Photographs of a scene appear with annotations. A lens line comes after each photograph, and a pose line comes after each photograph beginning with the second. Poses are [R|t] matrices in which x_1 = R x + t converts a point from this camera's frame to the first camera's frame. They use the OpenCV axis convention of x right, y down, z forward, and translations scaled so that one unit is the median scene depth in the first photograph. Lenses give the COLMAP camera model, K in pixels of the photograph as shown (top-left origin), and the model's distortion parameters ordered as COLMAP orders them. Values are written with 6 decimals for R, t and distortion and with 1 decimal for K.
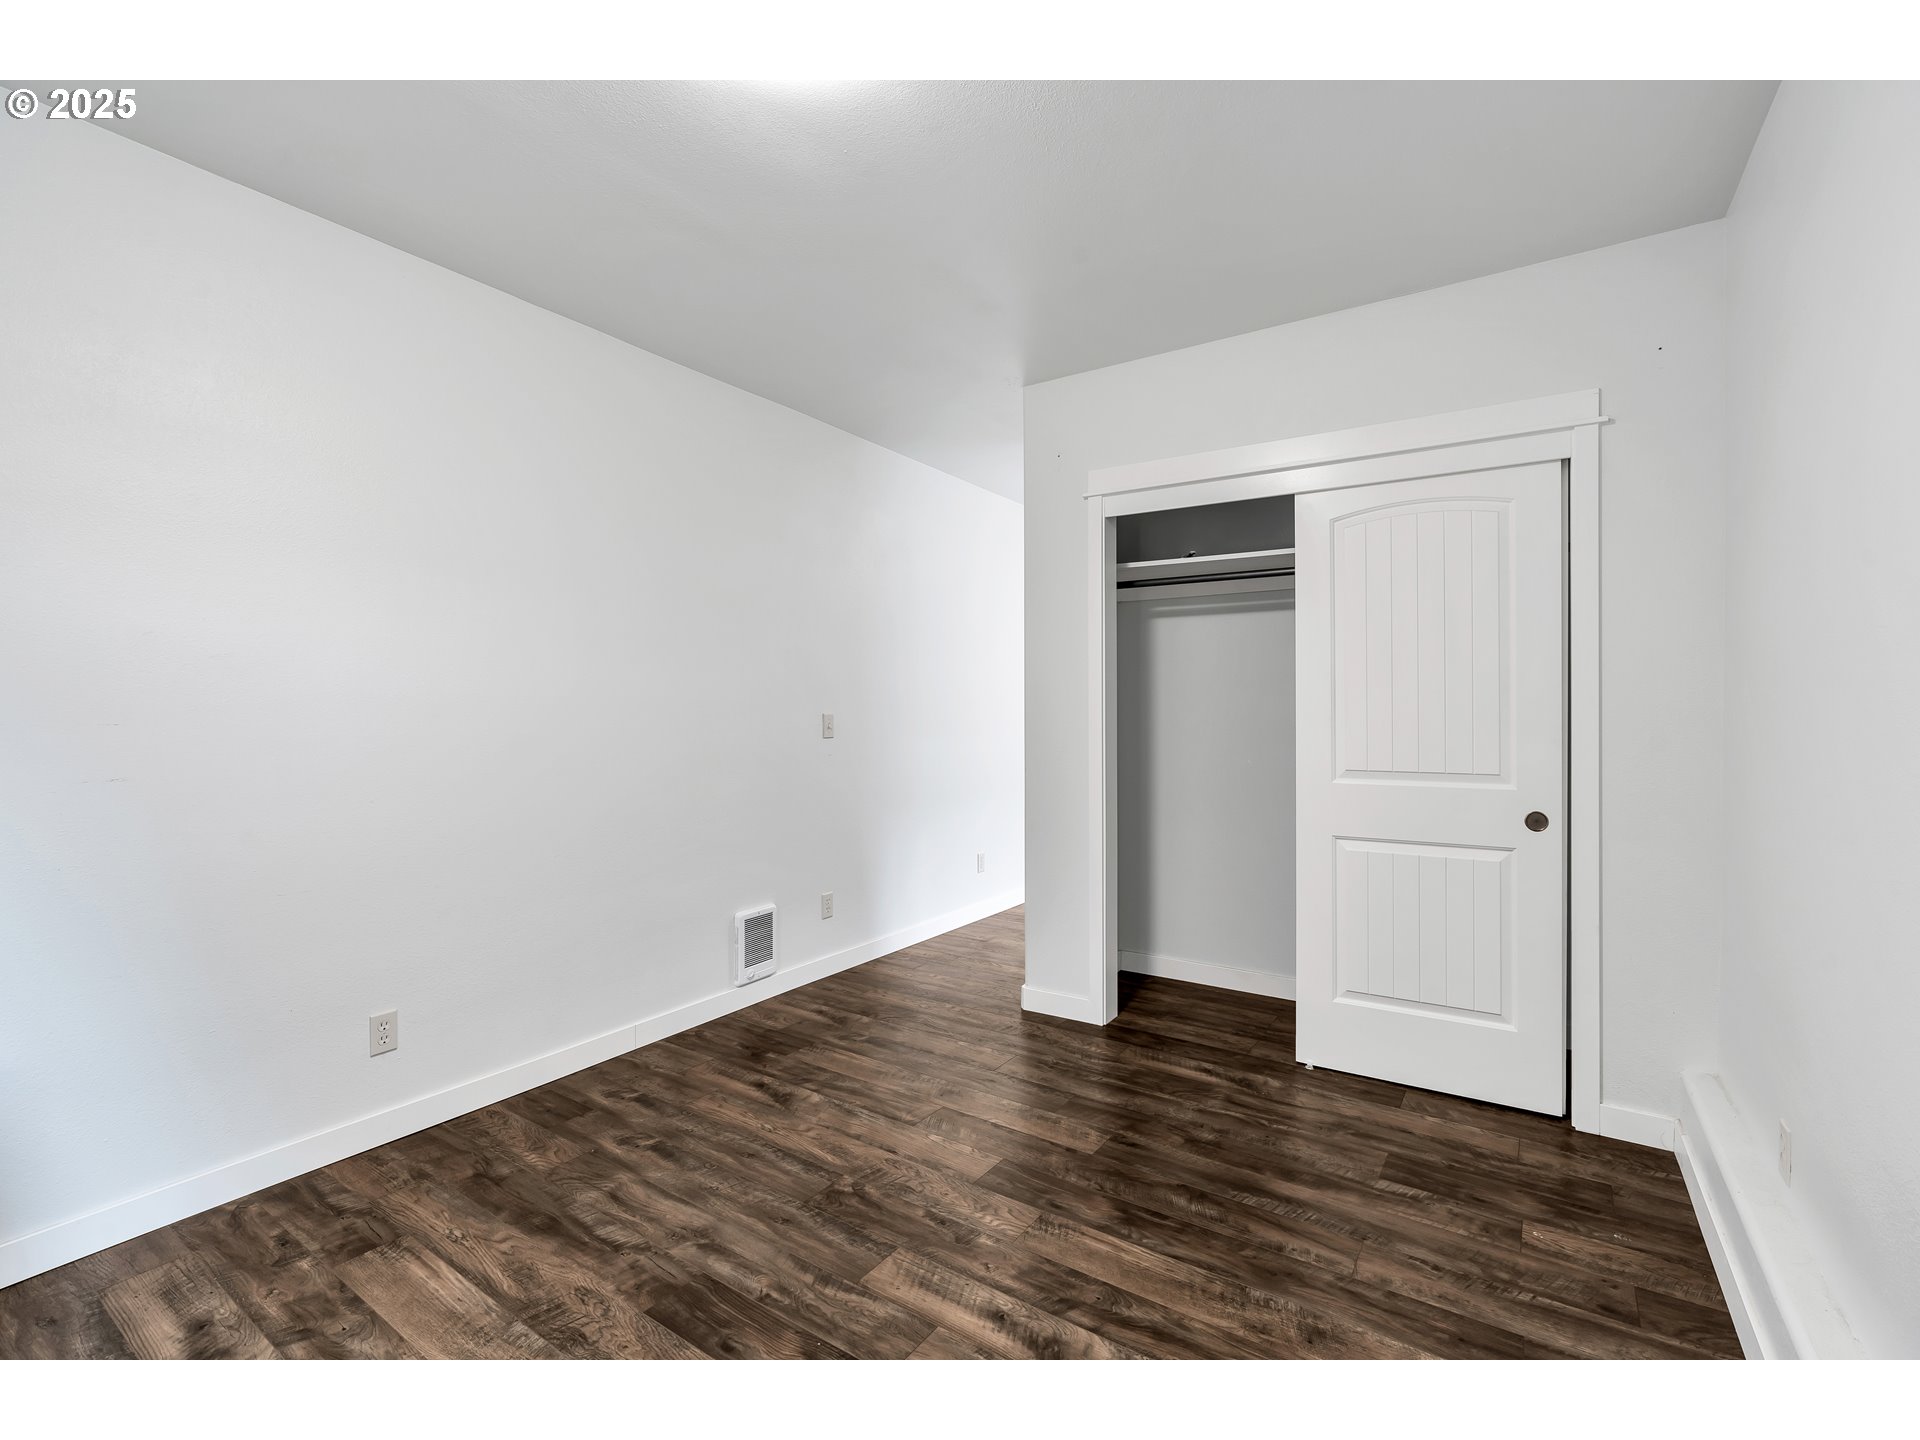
lens RADIAL K [[869.1, 0, 958.5], [0, 869.1, 716.3], [0, 0, 1]] dist [-0.012202, 0.000525]
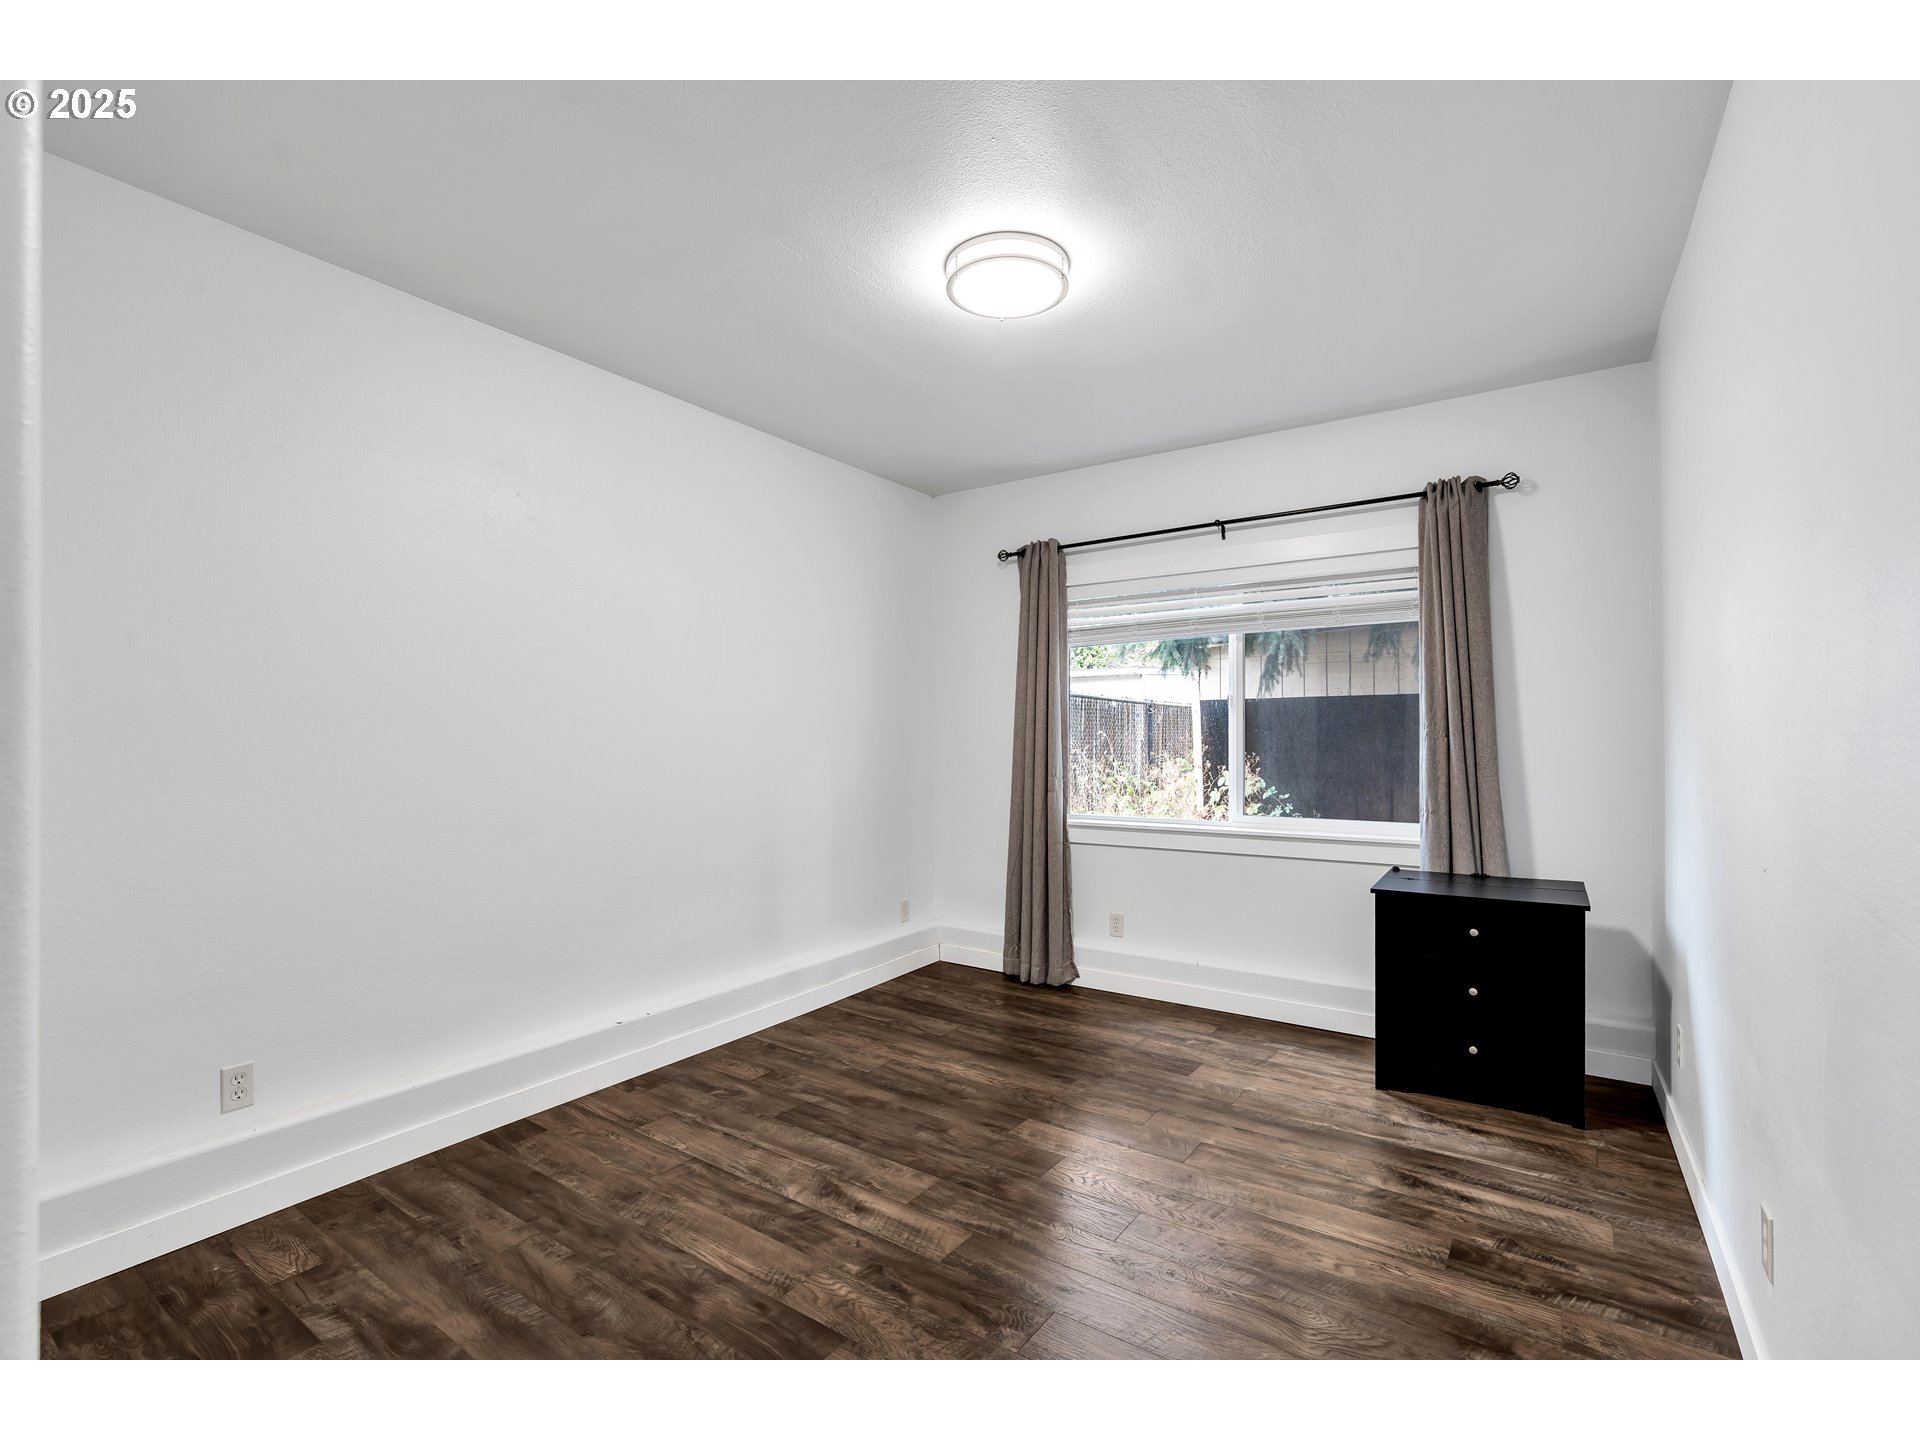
lens RADIAL K [[869.1, 0, 958.2], [0, 869.1, 726.6], [0, 0, 1]] dist [-0.012202, 0.000525]
pose [[-0.999828, 0.004799, 0.017890, -0.114165], [0.004600, 0.999927, -0.011186, -0.004773], [-0.017943, -0.011102, -0.999777, 2.057327]]
